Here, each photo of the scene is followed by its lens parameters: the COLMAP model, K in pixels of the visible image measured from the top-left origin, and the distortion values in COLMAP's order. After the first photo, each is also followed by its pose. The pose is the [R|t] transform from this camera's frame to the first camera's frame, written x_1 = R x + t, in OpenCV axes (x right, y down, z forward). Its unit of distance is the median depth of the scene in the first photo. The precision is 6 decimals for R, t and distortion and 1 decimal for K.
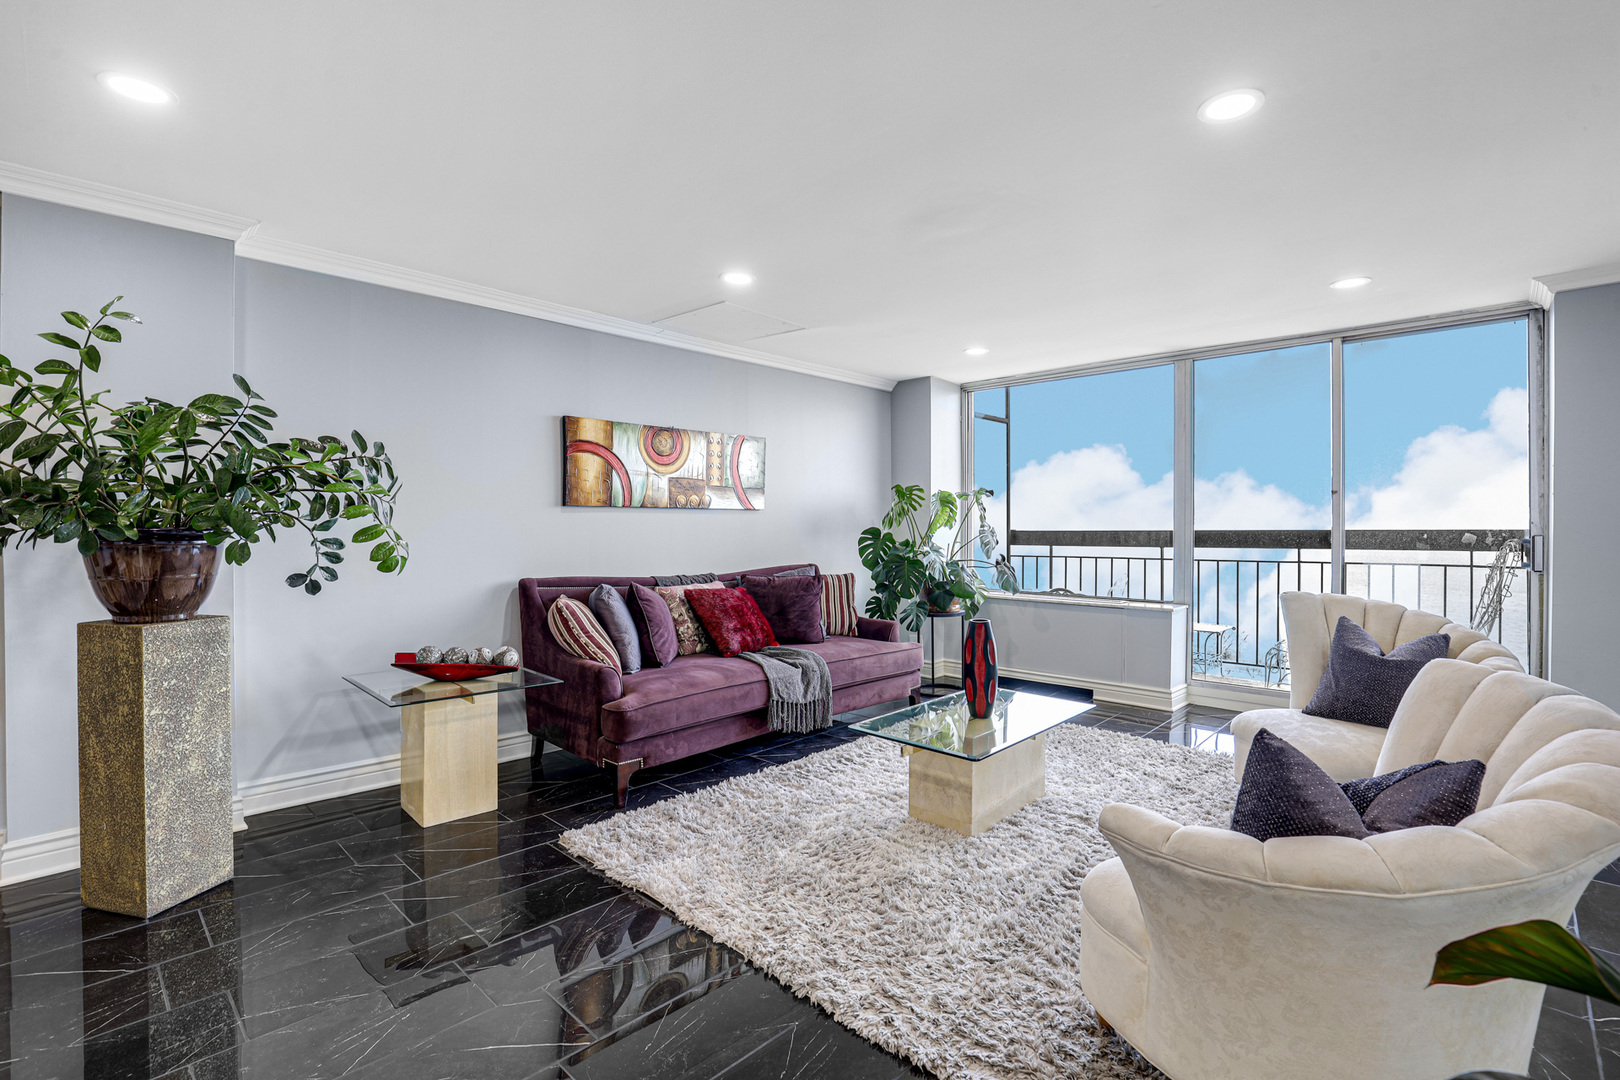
lens RADIAL K [[762.4, 0, 813.5], [0, 762.4, 537.0], [0, 0, 1]] dist [-0.023750, 0.001248]
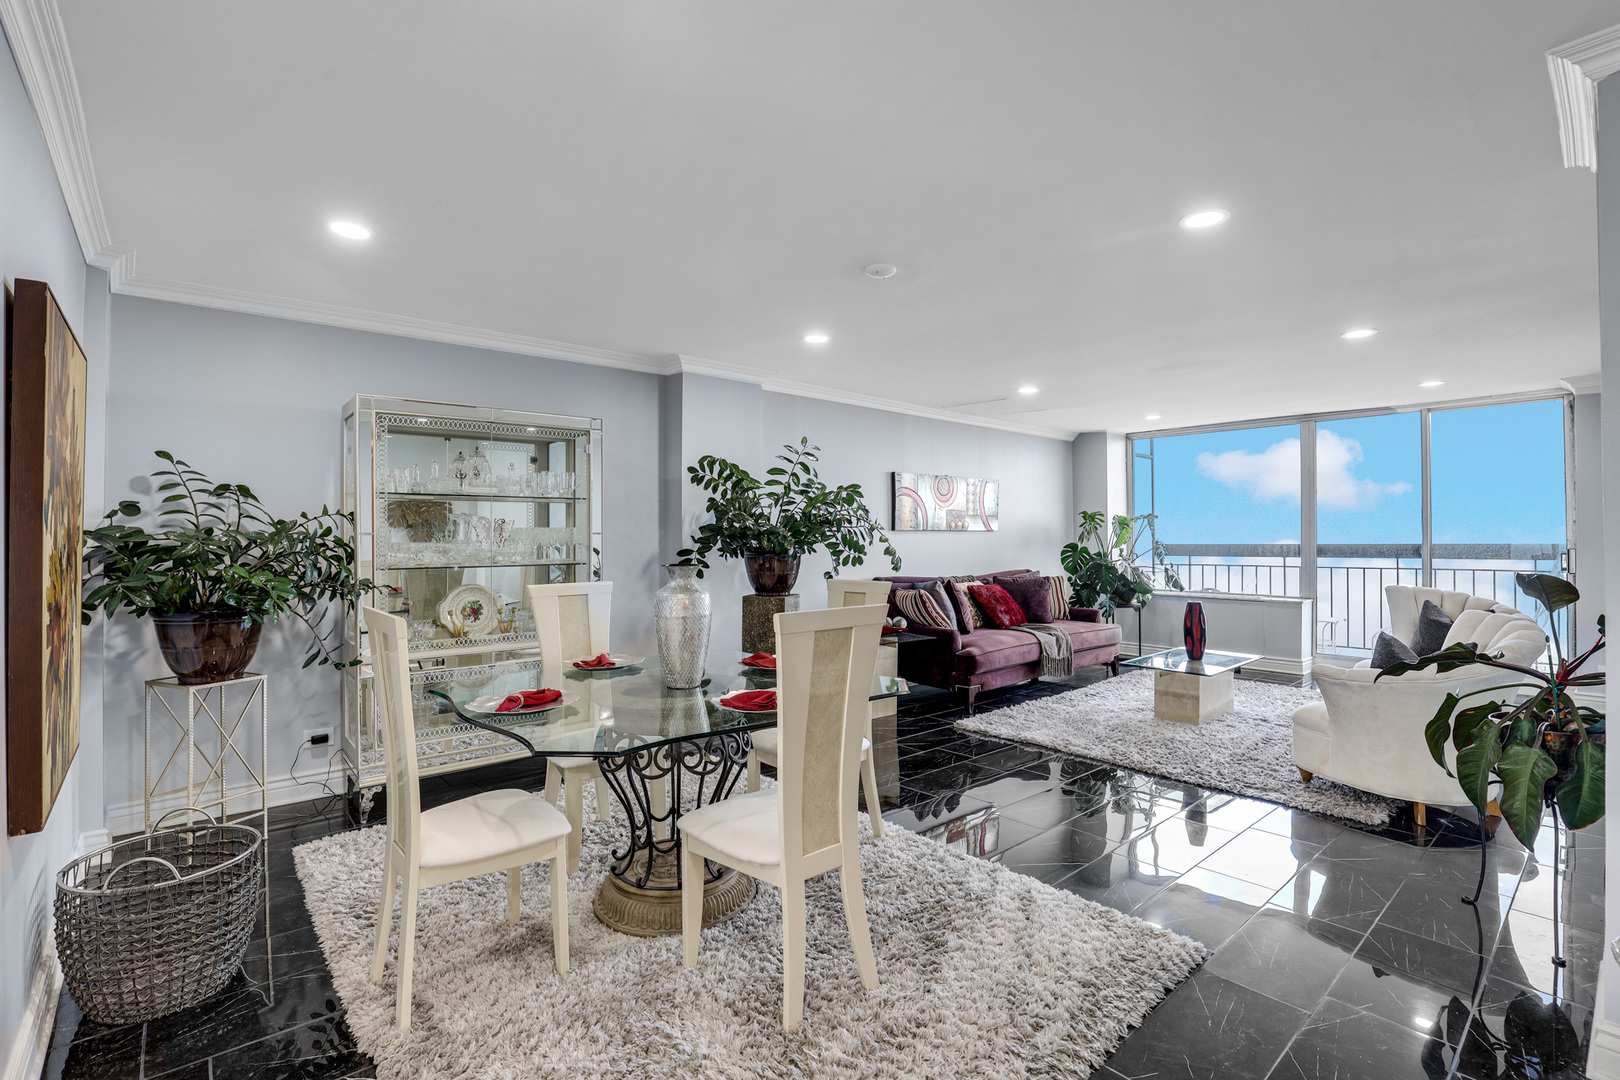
lens RADIAL K [[772.5, 0, 812.8], [0, 772.5, 535.2], [0, 0, 1]] dist [-0.022516, 0.000283]
pose [[0.996547, -0.002347, -0.082996, -0.437085], [0.000942, 0.999856, -0.016964, -0.005506], [0.083024, 0.016827, 0.996405, -0.681328]]
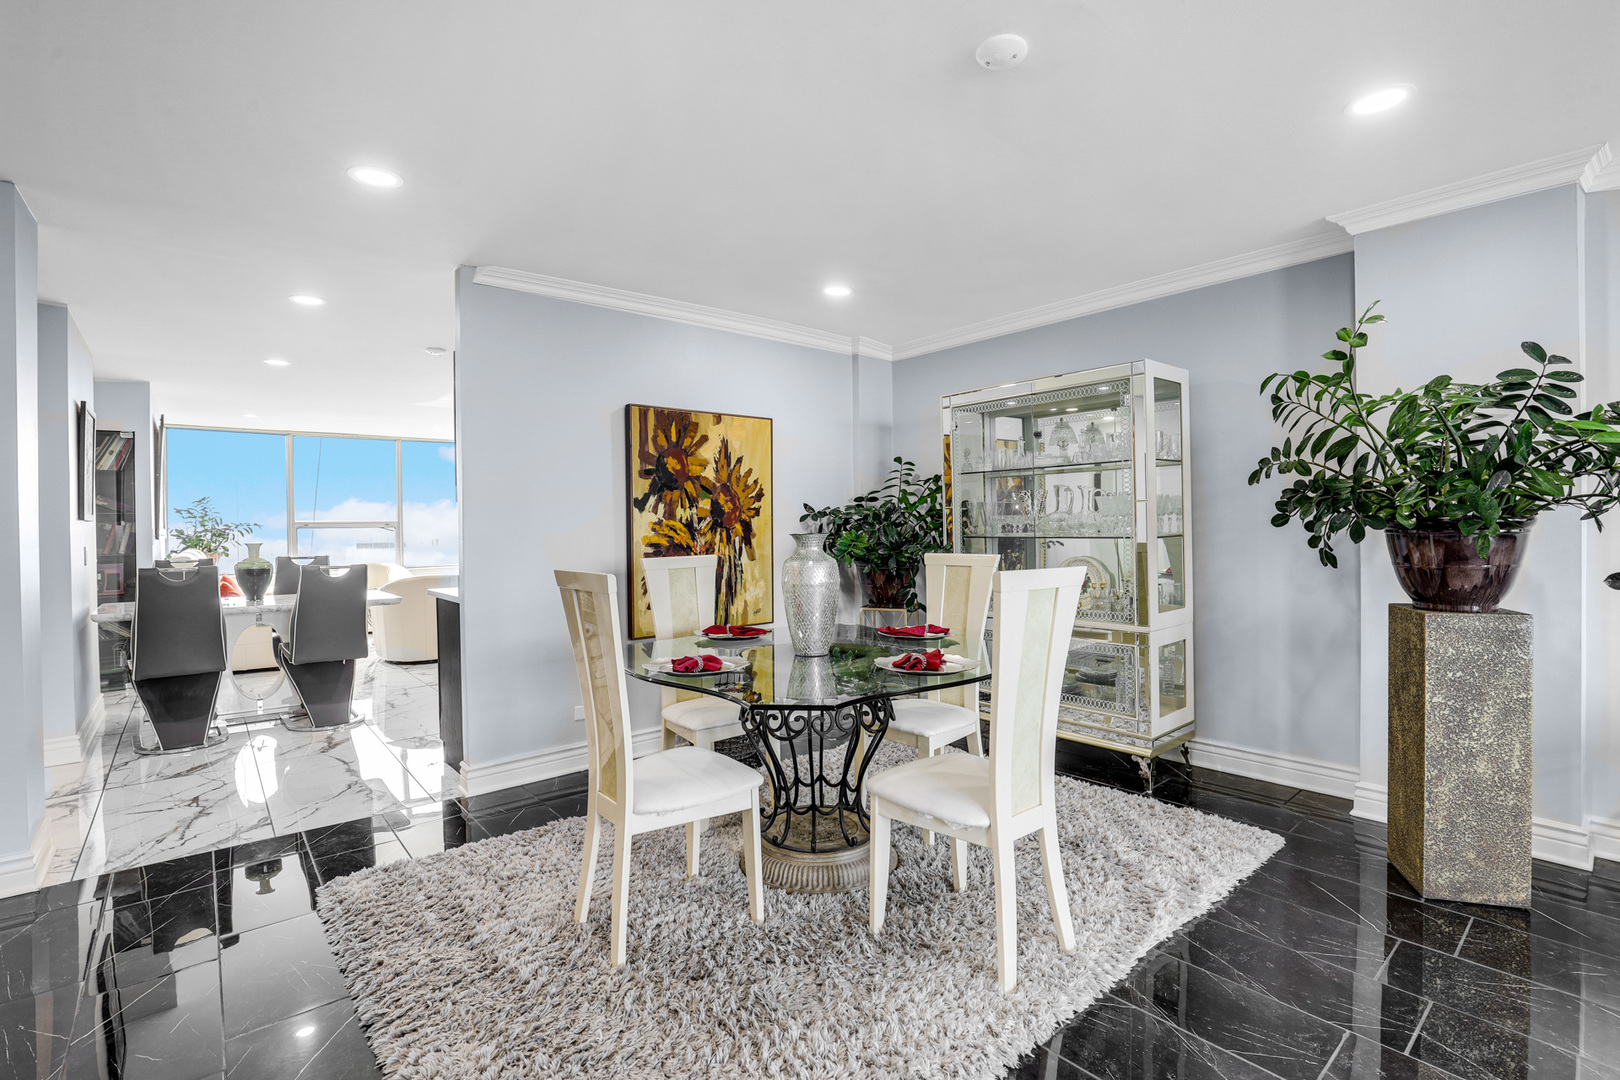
lens RADIAL K [[762.4, 0, 813.5], [0, 762.4, 537.0], [0, 0, 1]] dist [-0.023750, 0.001248]
pose [[-0.124854, 0.020407, -0.991965, 0.152306], [-0.000254, 0.999788, 0.020600, -0.003695], [0.992175, 0.002824, -0.124823, 0.202584]]
